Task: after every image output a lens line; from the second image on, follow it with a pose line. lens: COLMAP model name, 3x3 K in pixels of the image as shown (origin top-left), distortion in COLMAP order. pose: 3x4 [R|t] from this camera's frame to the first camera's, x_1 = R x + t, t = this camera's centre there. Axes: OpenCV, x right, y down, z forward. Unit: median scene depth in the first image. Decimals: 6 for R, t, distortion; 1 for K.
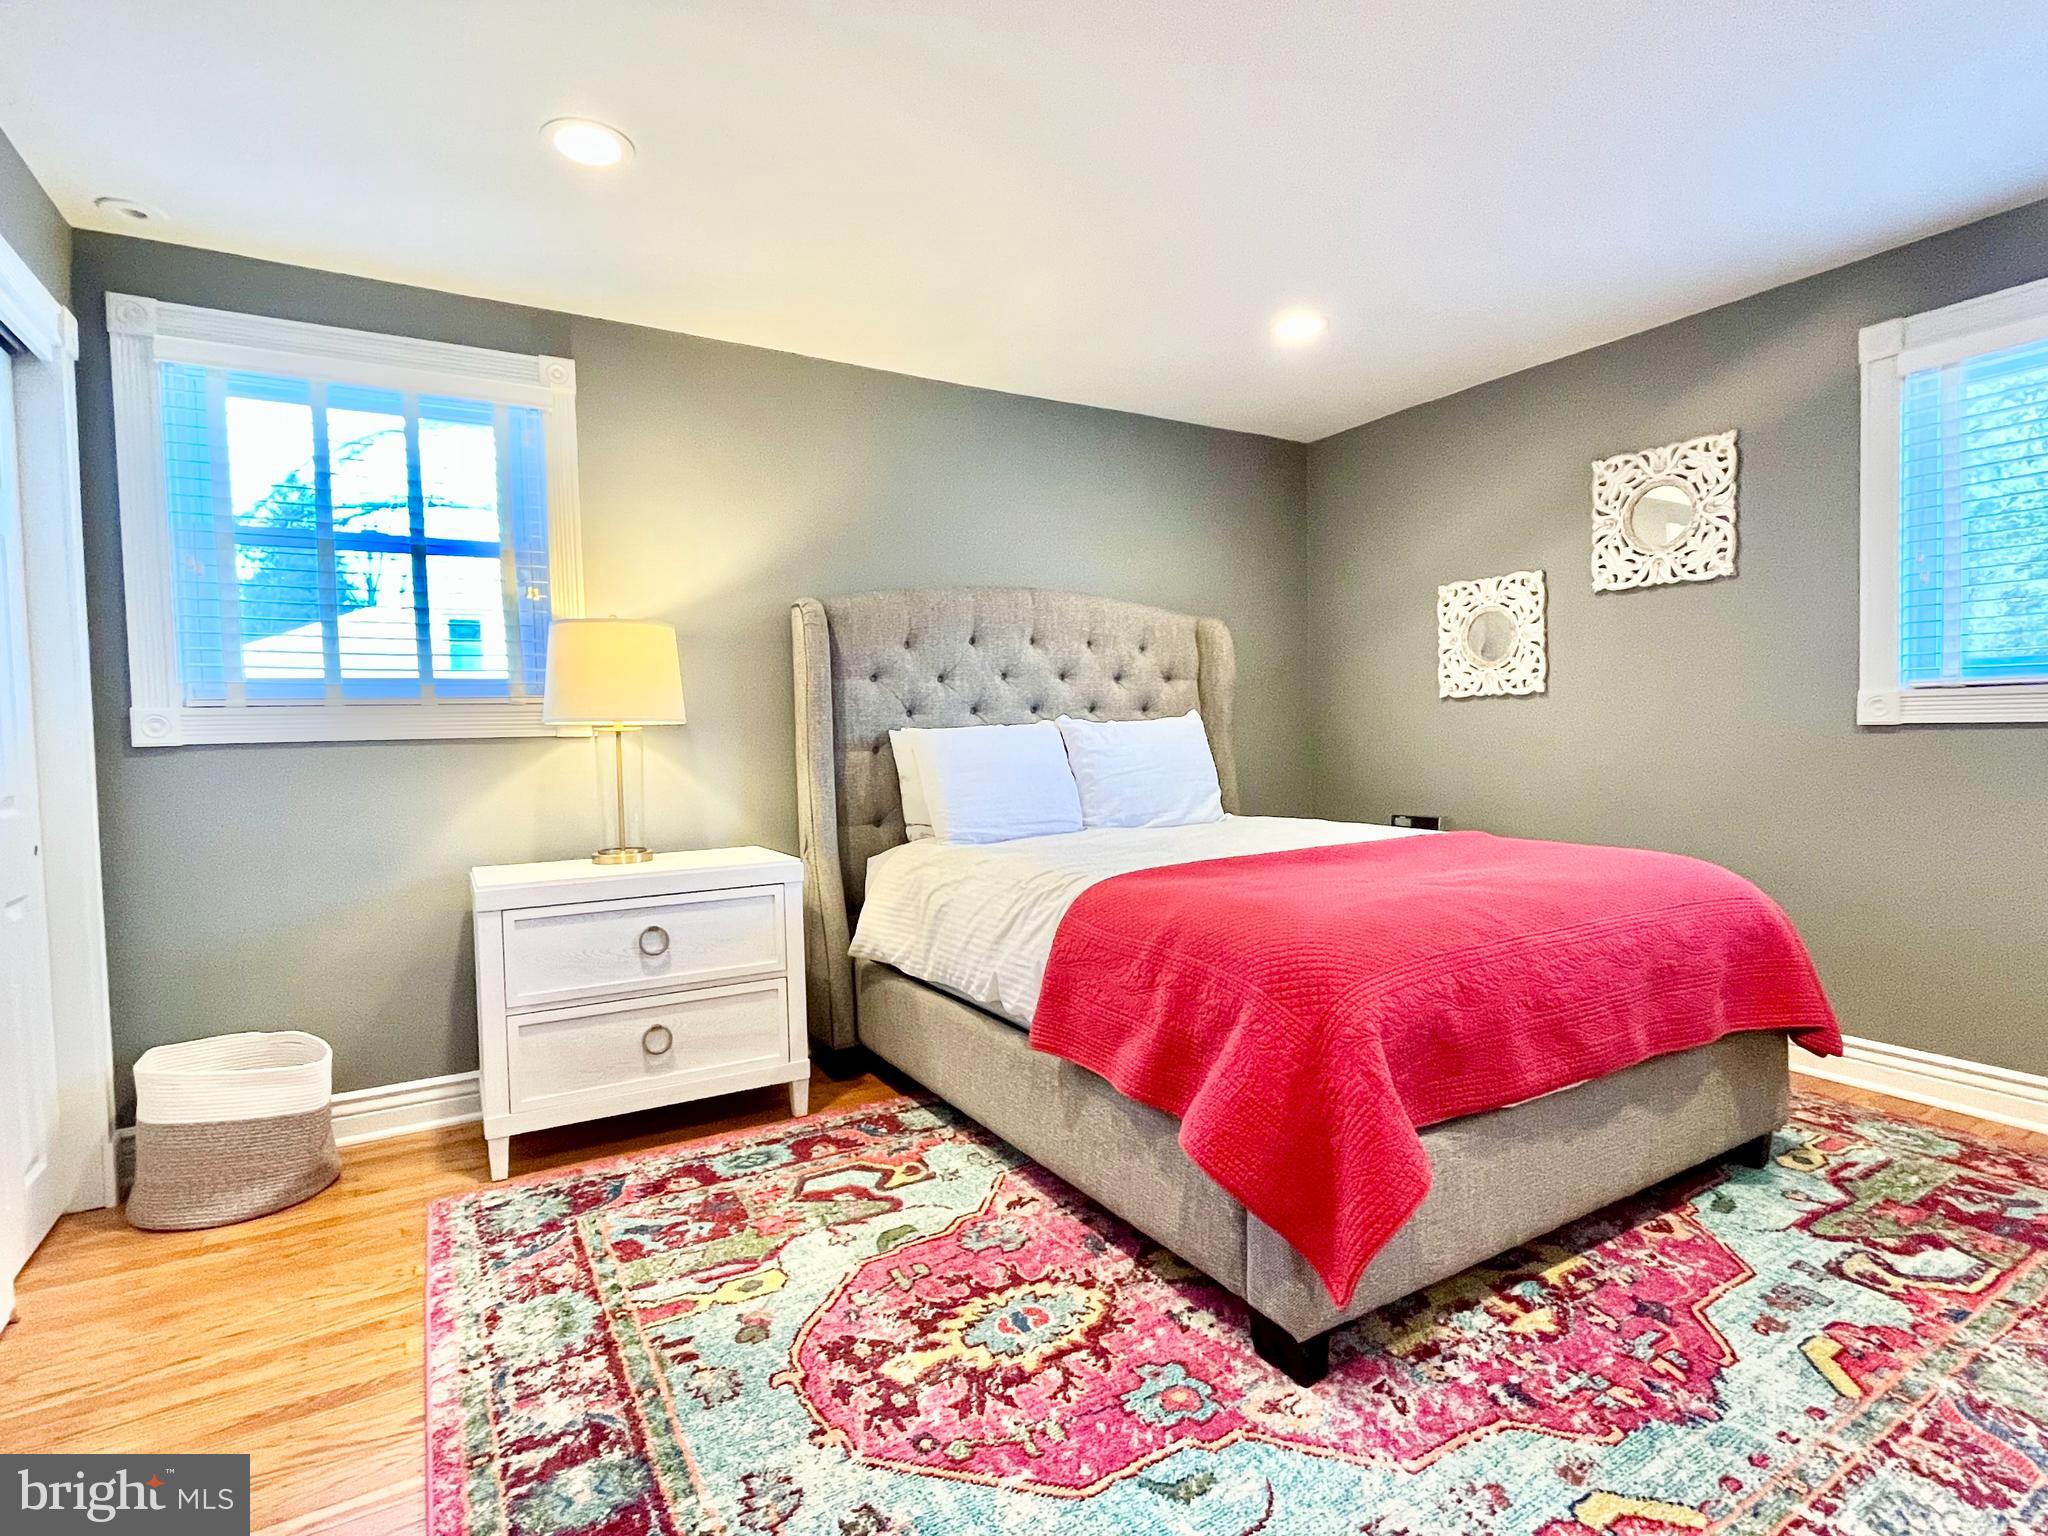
lens RADIAL K [[1017.4, 0, 1026.2], [0, 1017.4, 773.1], [0, 0, 1]] dist [-0.003961, -0.000669]
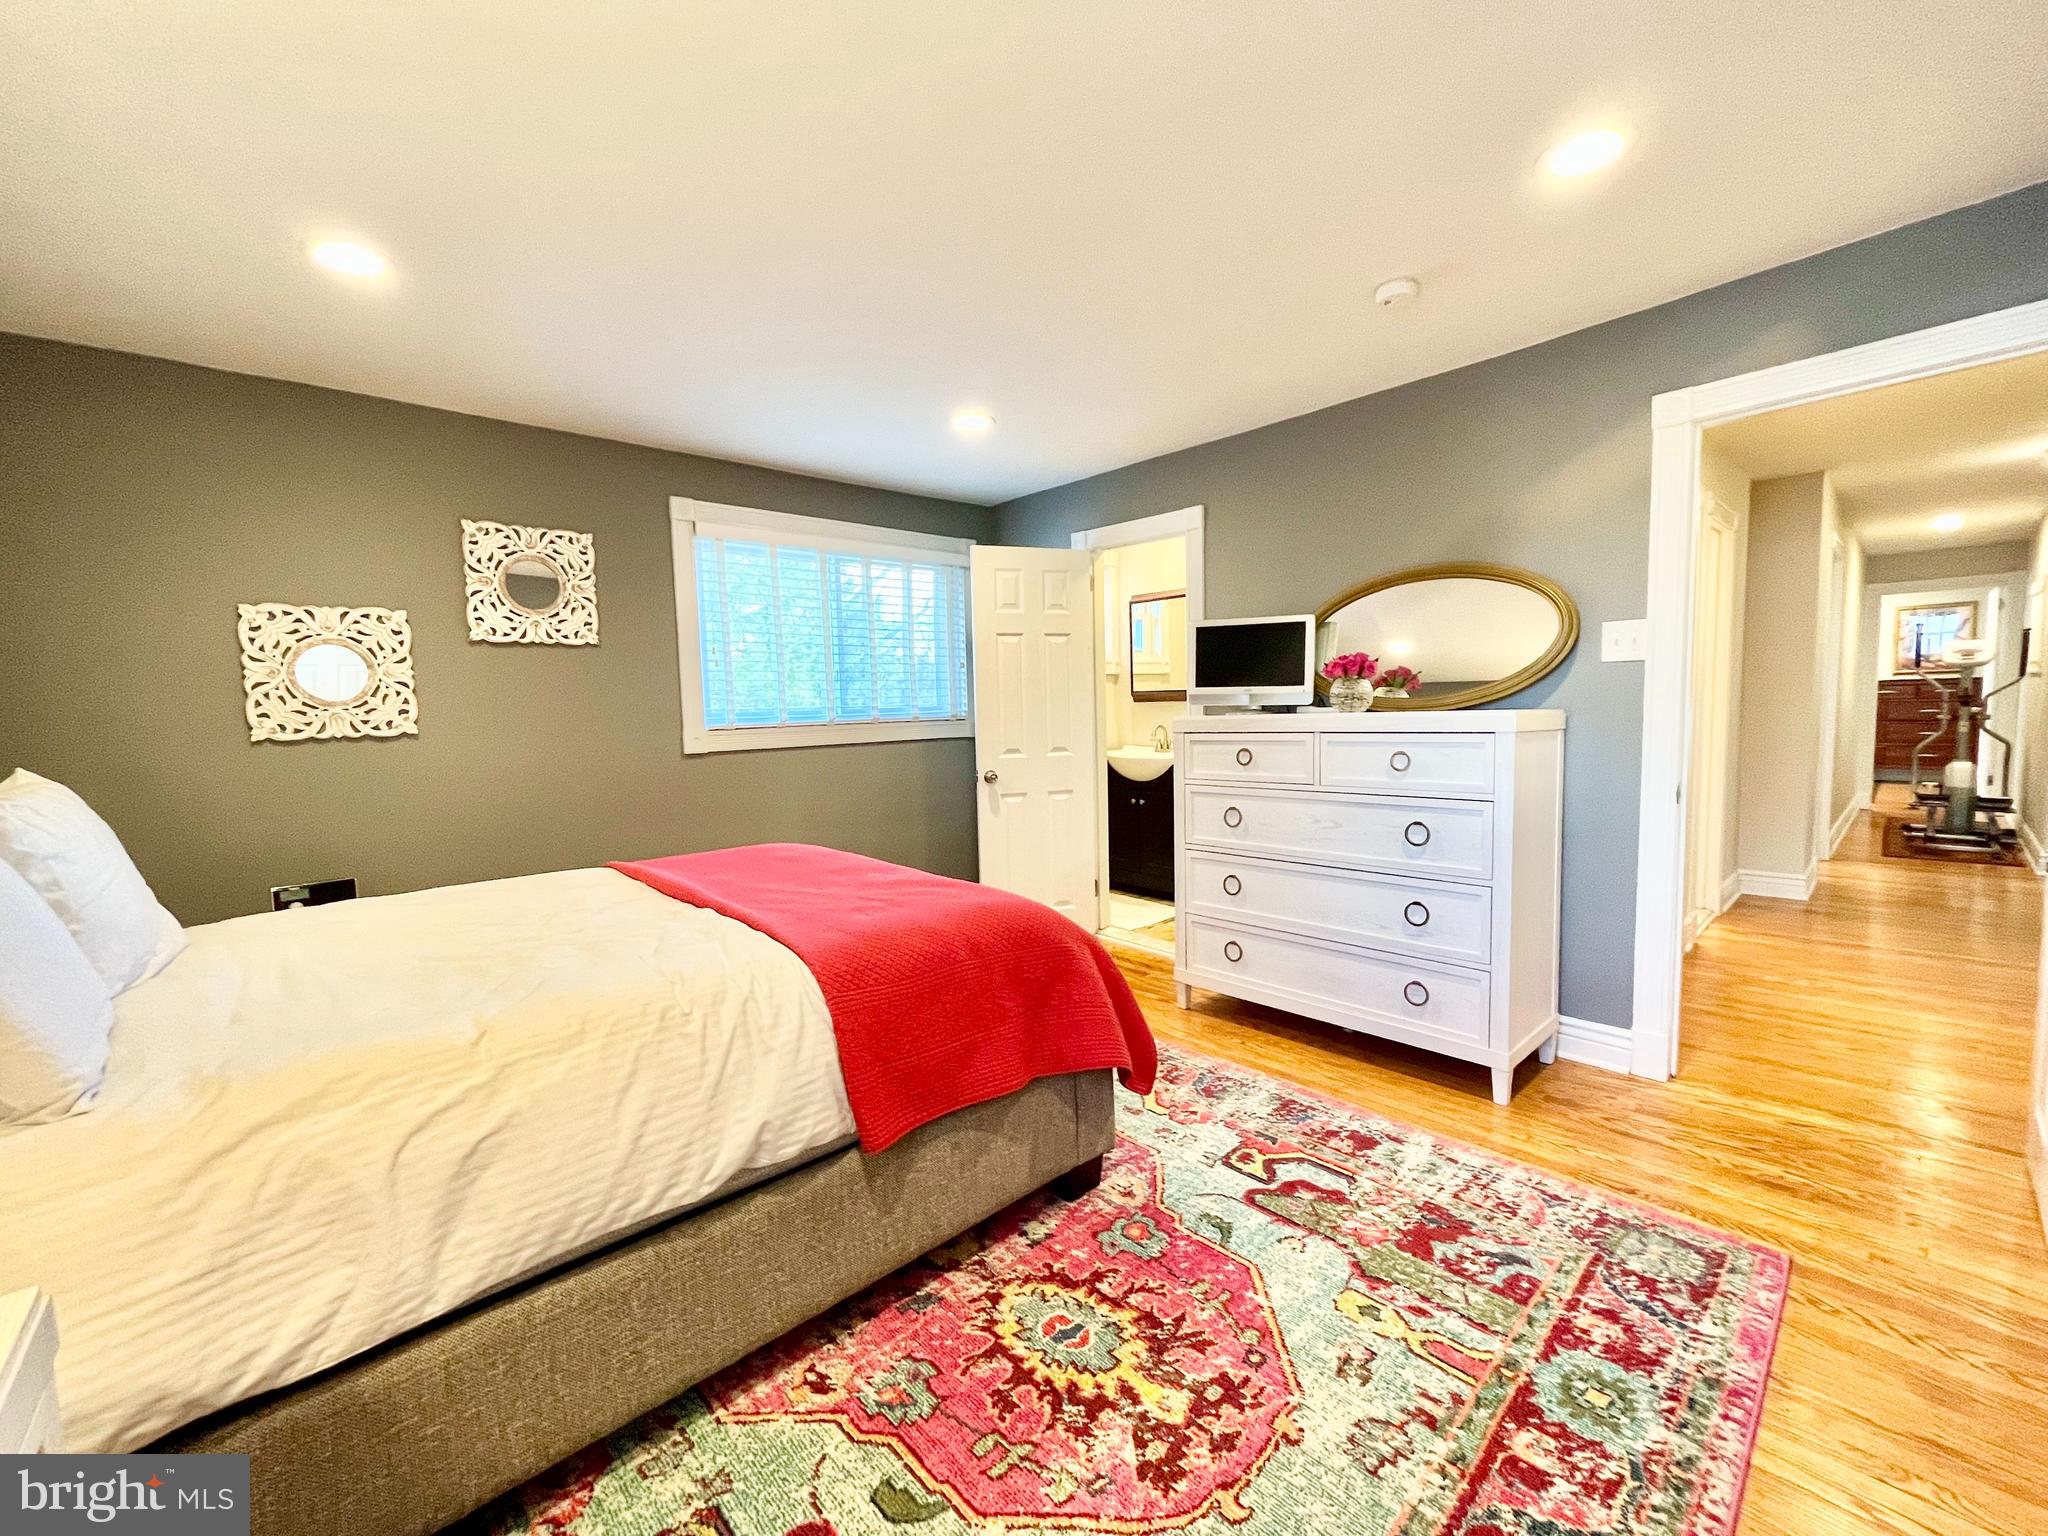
lens RADIAL K [[833.0, 0, 1027.9], [0, 833.0, 763.0], [0, 0, 1]] dist [-0.001408, 0.000057]
pose [[-0.198901, -0.039347, 0.979229, -0.817160], [0.079480, 0.995255, 0.056135, -0.098764], [-0.976791, 0.088995, -0.194830, 1.156067]]
